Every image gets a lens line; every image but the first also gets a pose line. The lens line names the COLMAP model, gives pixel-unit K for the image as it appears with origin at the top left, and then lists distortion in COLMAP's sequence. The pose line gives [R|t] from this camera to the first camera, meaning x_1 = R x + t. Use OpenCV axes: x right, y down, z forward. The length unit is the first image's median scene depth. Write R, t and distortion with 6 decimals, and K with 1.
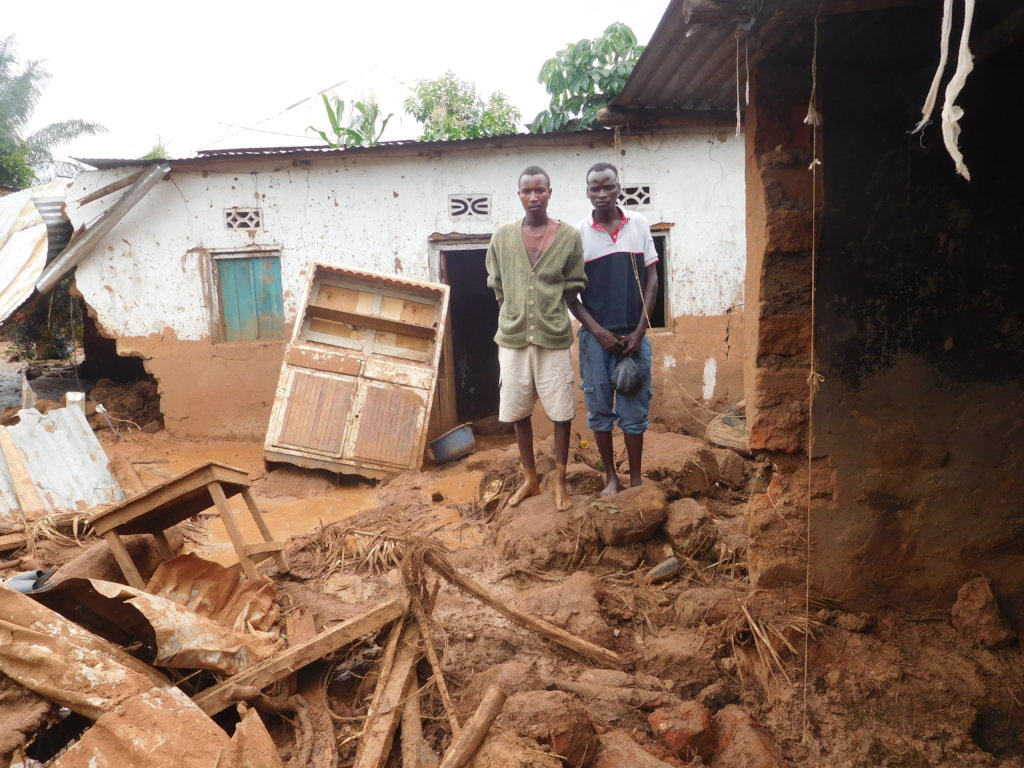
lens RADIAL K [[760.3, 0, 512.0], [0, 760.3, 384.0], [0, 0, 1]] dist [-0.018123, -0.000582]
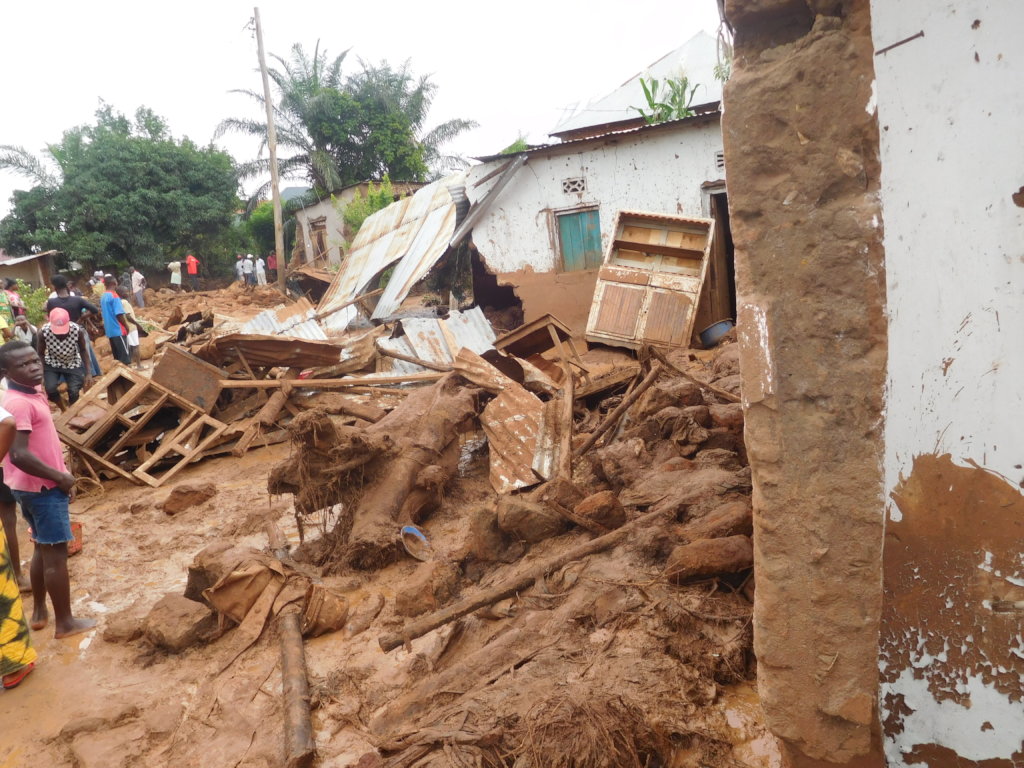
lens RADIAL K [[760.3, 0, 512.0], [0, 760.3, 384.0], [0, 0, 1]] dist [-0.018123, -0.000582]
pose [[0.900437, 0.005853, -0.434948, 0.176642], [0.015663, 0.998825, 0.045866, 0.094740], [0.434705, -0.048111, 0.899287, -0.385853]]
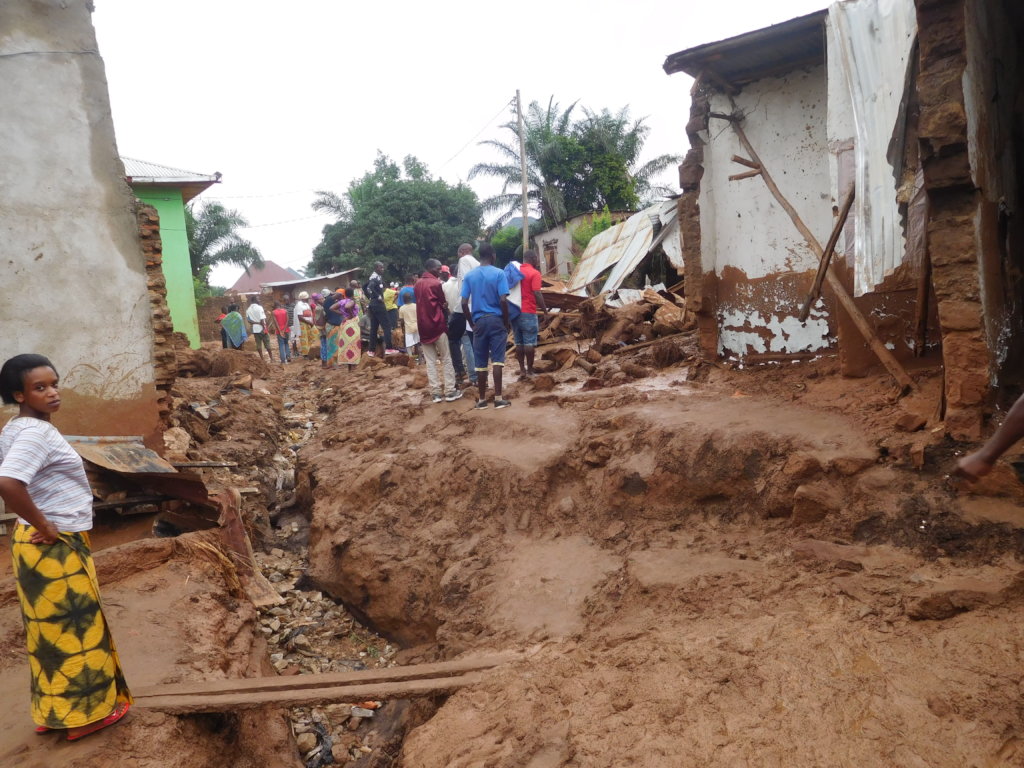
lens RADIAL K [[760.3, 0, 512.0], [0, 760.3, 384.0], [0, 0, 1]] dist [-0.018123, -0.000582]
pose [[0.751900, 0.017462, -0.659046, 0.727678], [-0.013179, 0.999848, 0.011456, 0.306400], [0.659146, 0.000072, 0.752015, -1.246093]]
